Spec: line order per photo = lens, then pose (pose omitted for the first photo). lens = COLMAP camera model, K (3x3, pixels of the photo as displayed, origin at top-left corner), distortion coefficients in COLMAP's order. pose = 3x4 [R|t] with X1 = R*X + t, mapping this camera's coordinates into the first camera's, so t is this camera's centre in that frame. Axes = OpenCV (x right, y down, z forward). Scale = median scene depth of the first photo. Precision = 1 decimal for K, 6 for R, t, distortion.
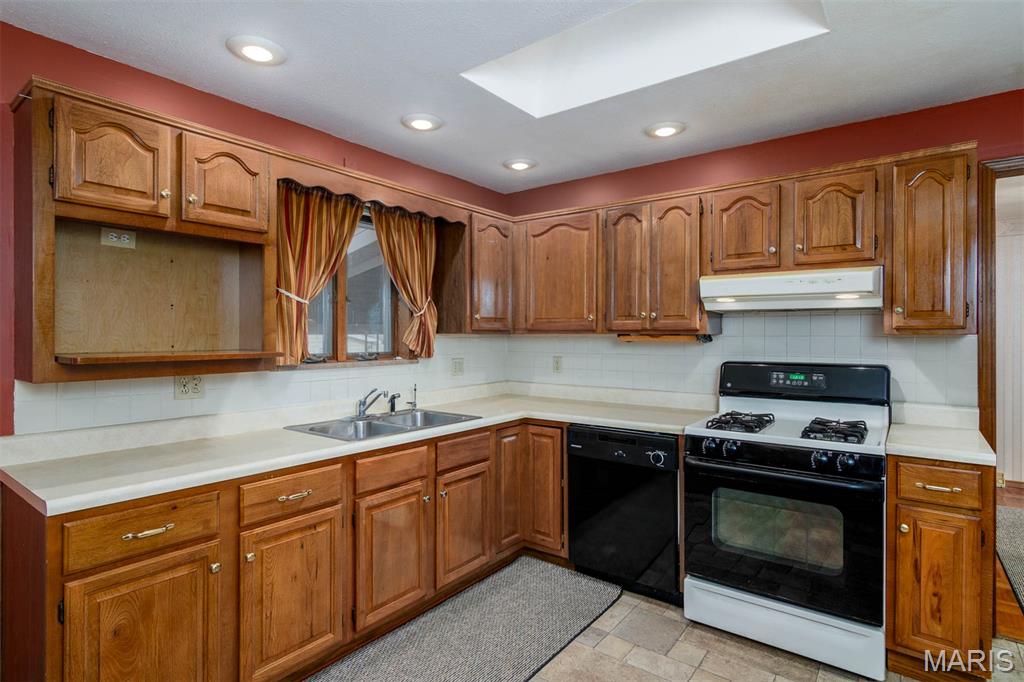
lens RADIAL K [[527.1, 0, 511.4], [0, 527.1, 336.4], [0, 0, 1]] dist [-0.003130, -0.000012]
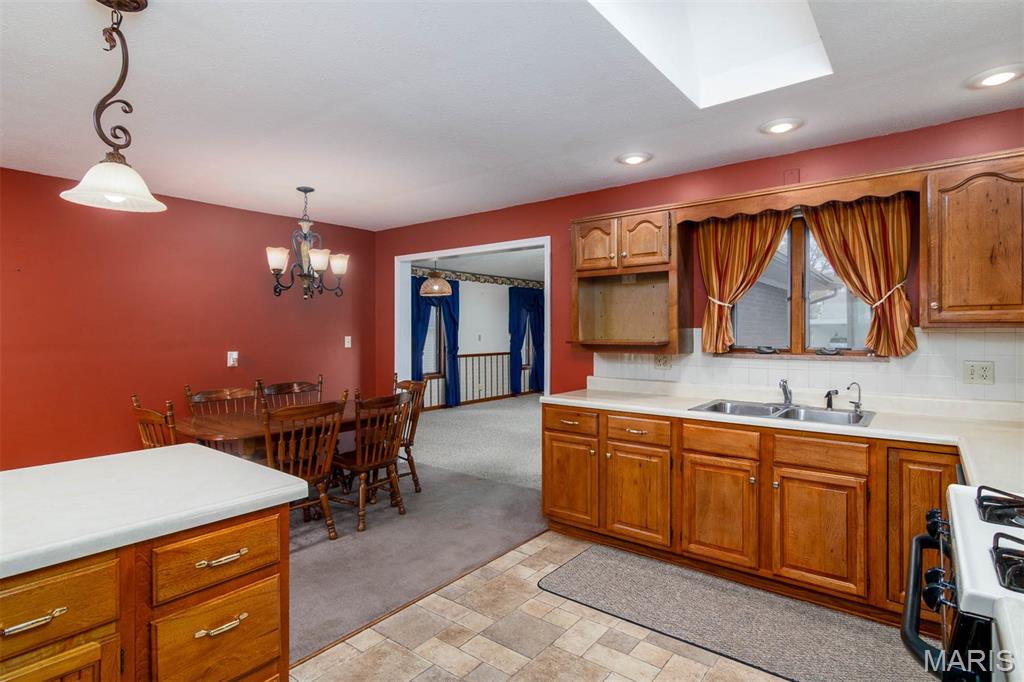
lens RADIAL K [[527.1, 0, 511.4], [0, 527.1, 336.4], [0, 0, 1]] dist [-0.003130, -0.000012]
pose [[-0.031517, 0.006625, -0.999481, 1.104323], [-0.001360, 0.999977, 0.006672, 0.005054], [0.999502, 0.001569, -0.031508, 0.622893]]
